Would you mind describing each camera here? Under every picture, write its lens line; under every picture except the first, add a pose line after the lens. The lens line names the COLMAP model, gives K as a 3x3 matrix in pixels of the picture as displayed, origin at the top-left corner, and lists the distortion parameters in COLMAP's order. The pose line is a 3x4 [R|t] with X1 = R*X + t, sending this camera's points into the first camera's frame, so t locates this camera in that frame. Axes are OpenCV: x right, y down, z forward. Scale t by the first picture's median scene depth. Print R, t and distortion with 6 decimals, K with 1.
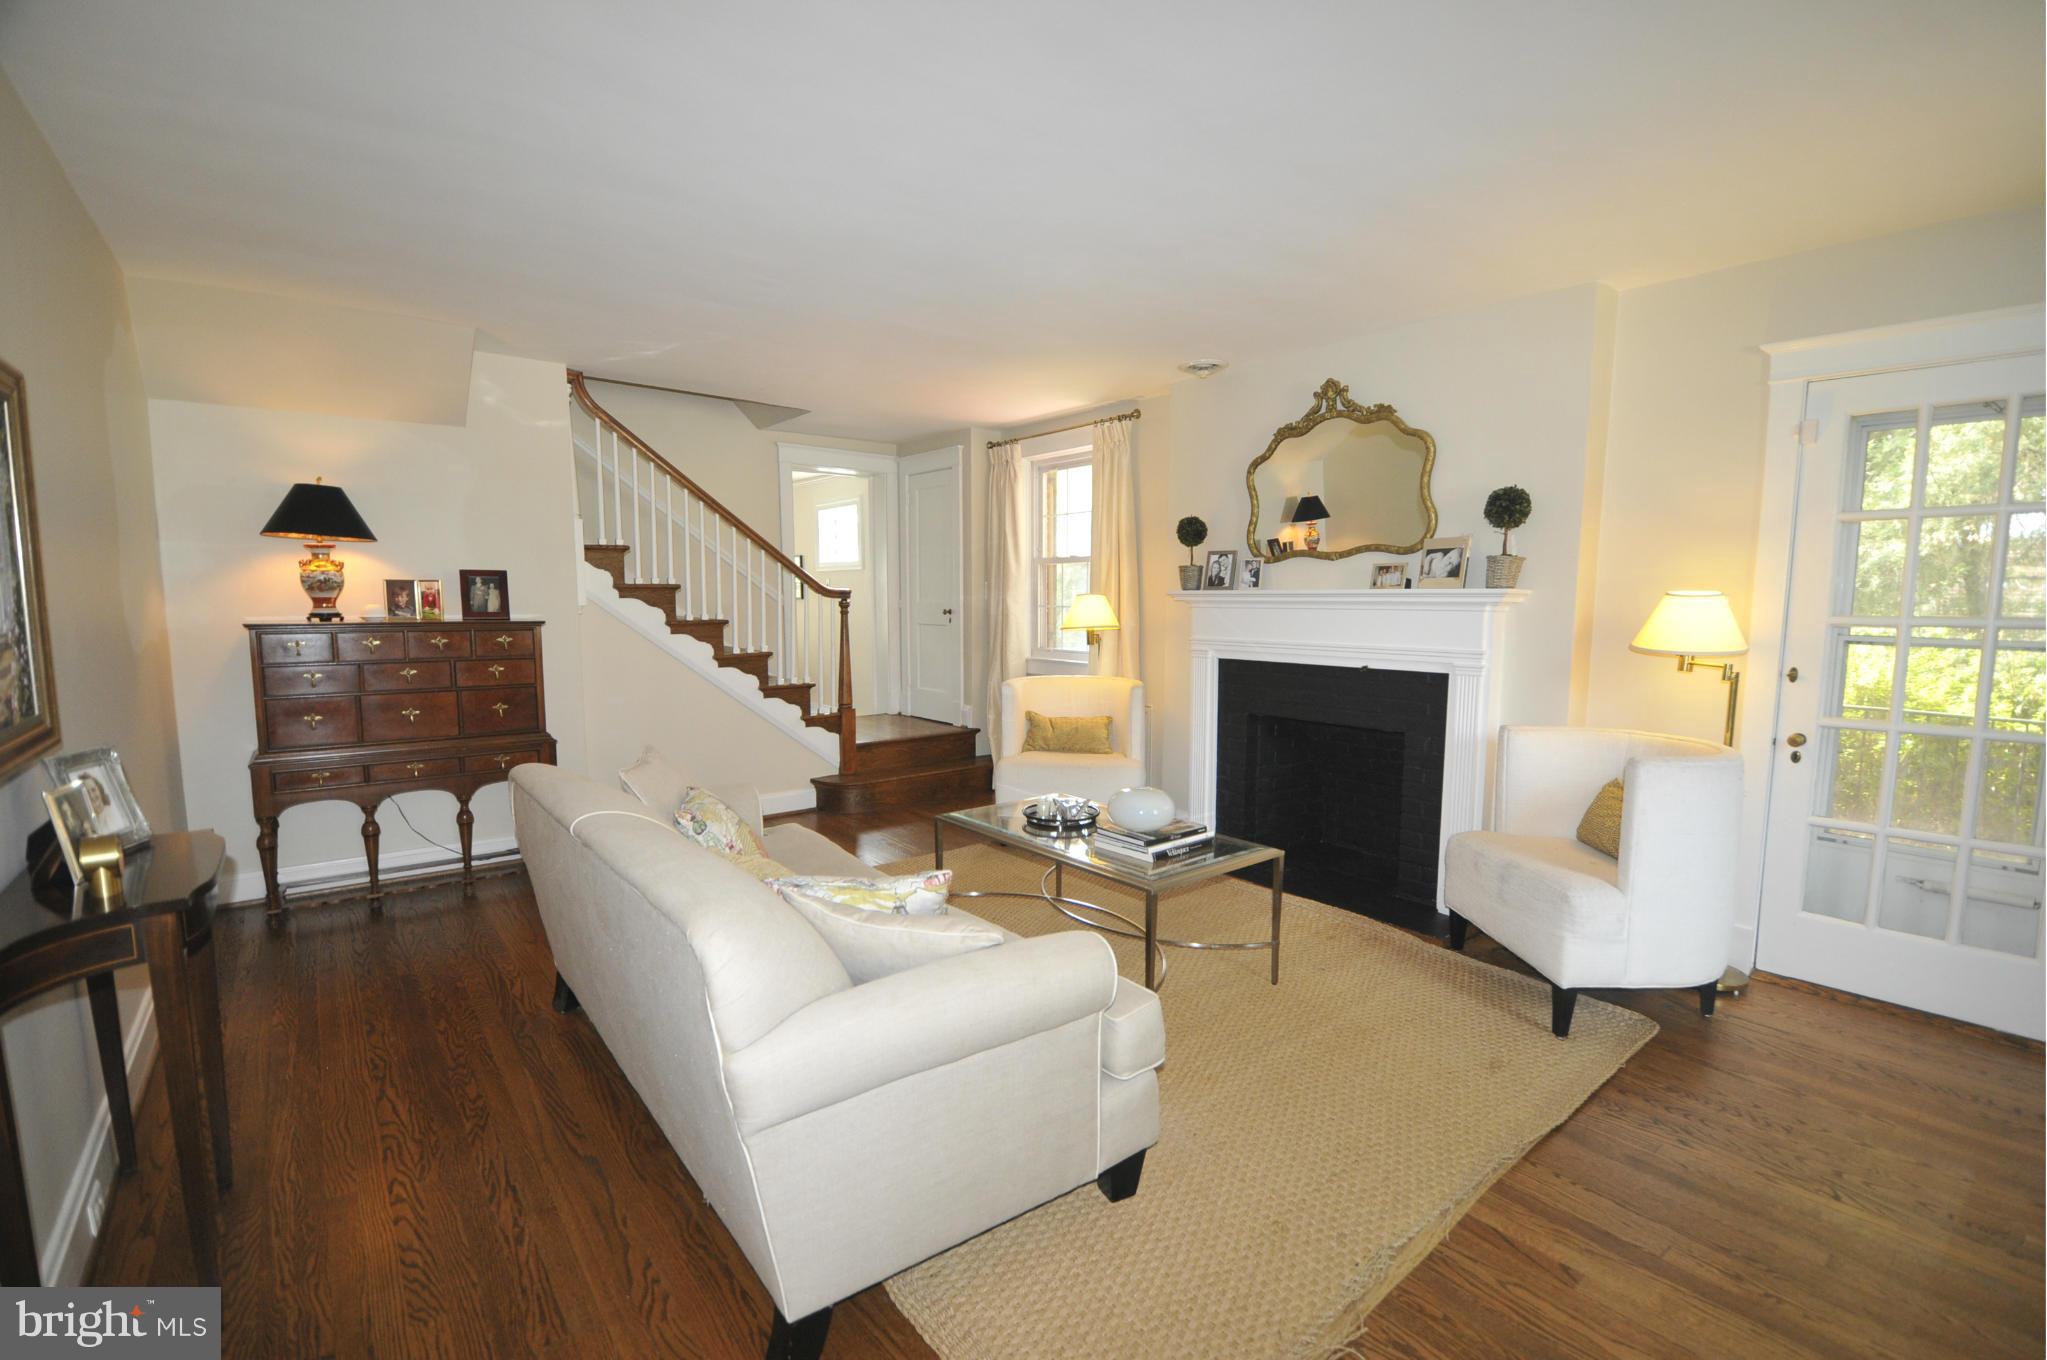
lens RADIAL K [[900.0, 0, 1038.6], [0, 900.0, 696.0], [0, 0, 1]] dist [-0.011469, -0.000403]
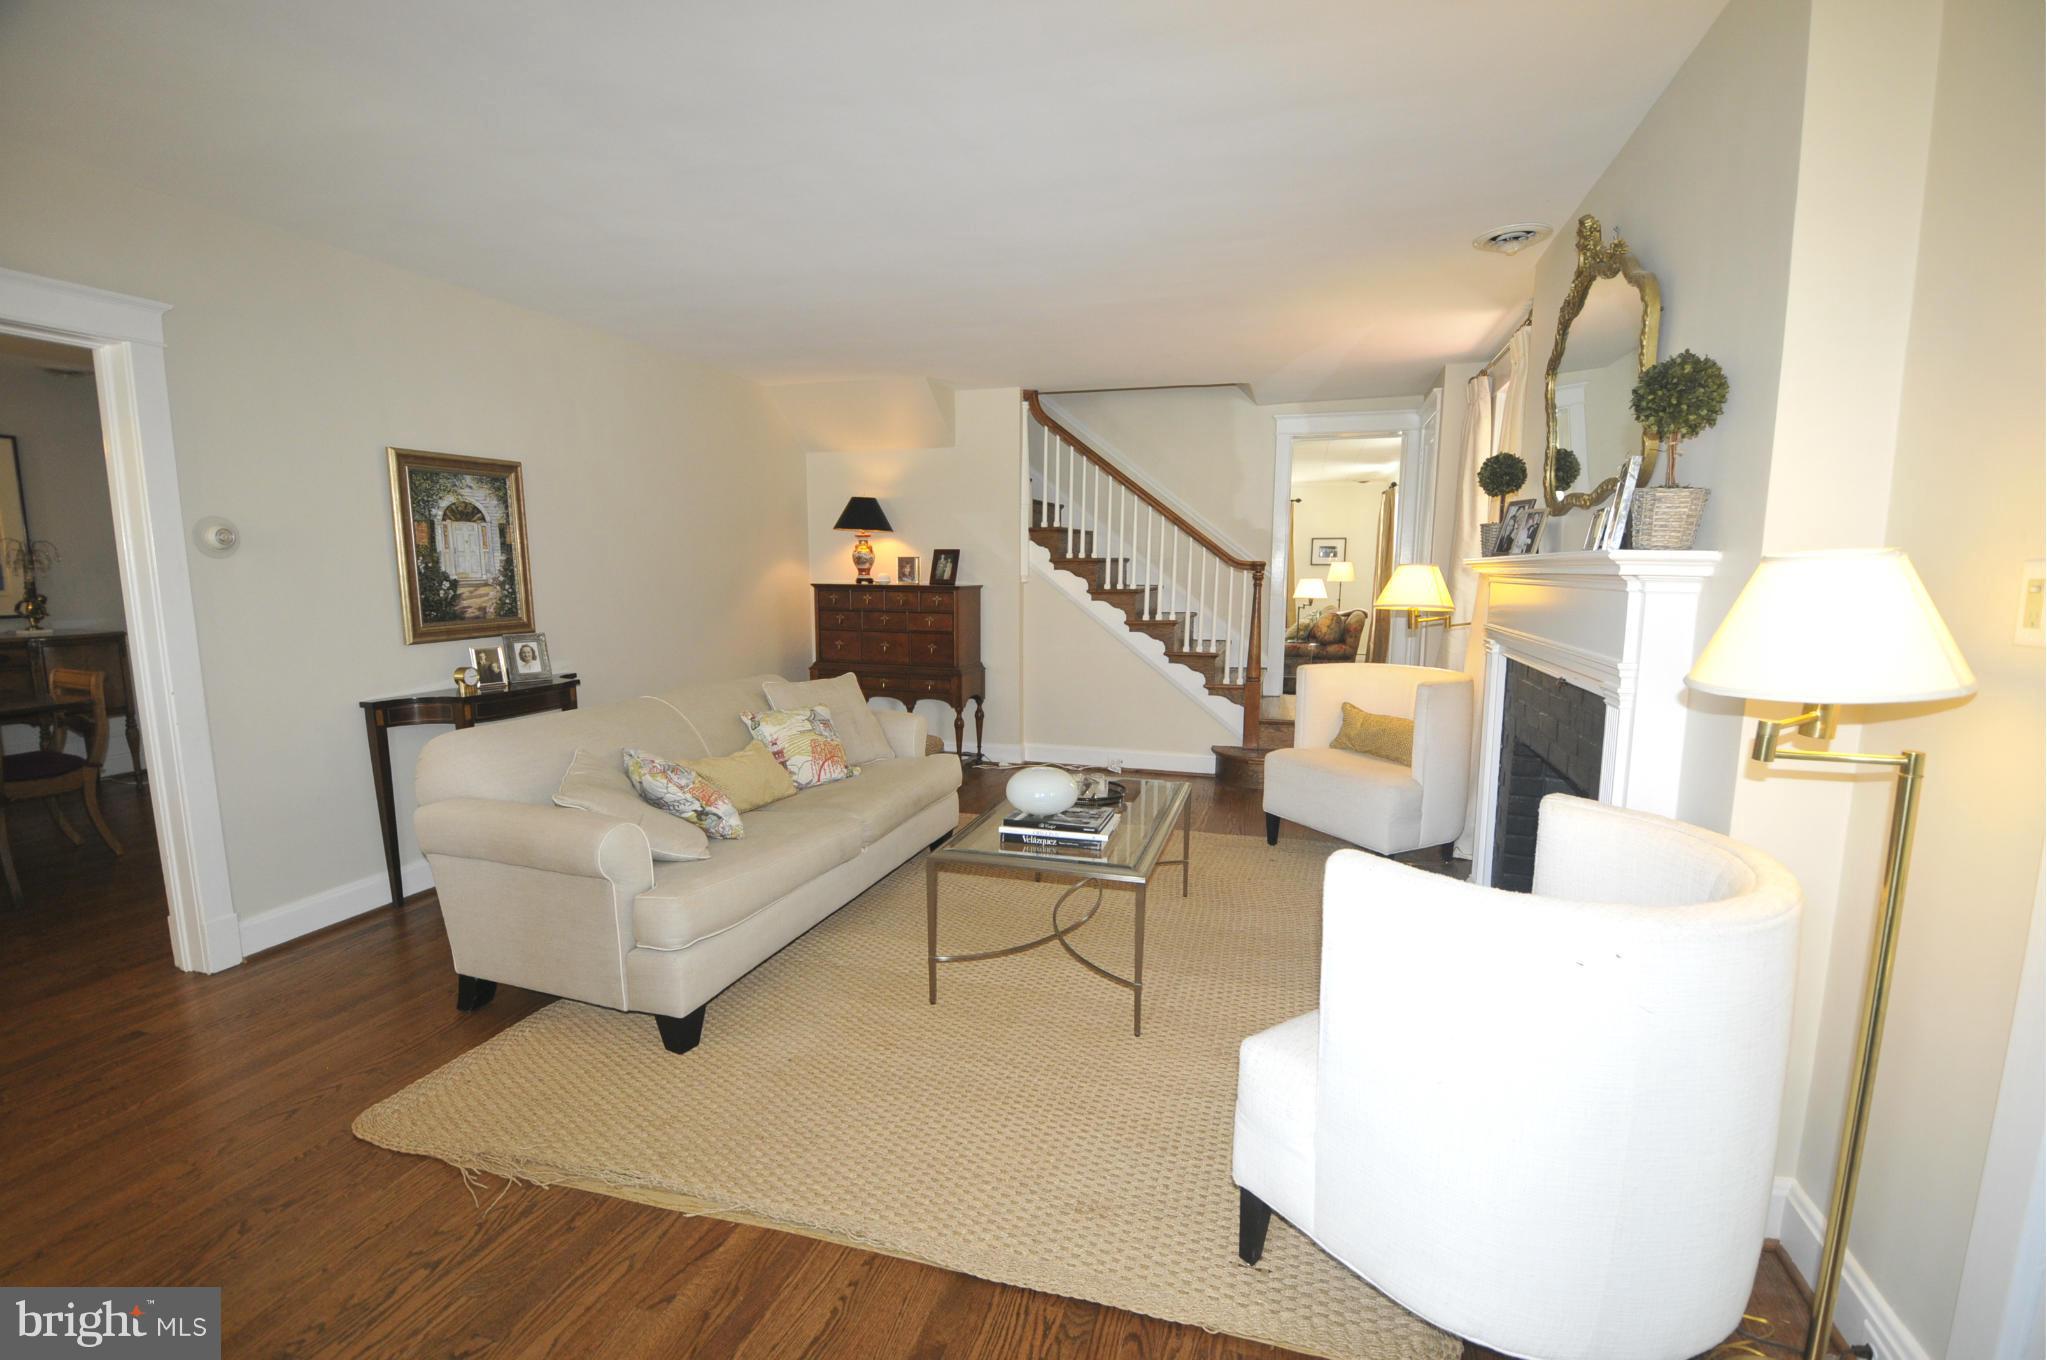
lens RADIAL K [[900.0, 0, 1038.6], [0, 900.0, 696.0], [0, 0, 1]] dist [-0.011469, -0.000403]
pose [[0.549162, 0.114887, -0.827781, 0.653814], [-0.093137, 0.992749, 0.075994, -0.033126], [0.830510, 0.035364, 0.555881, 0.346552]]
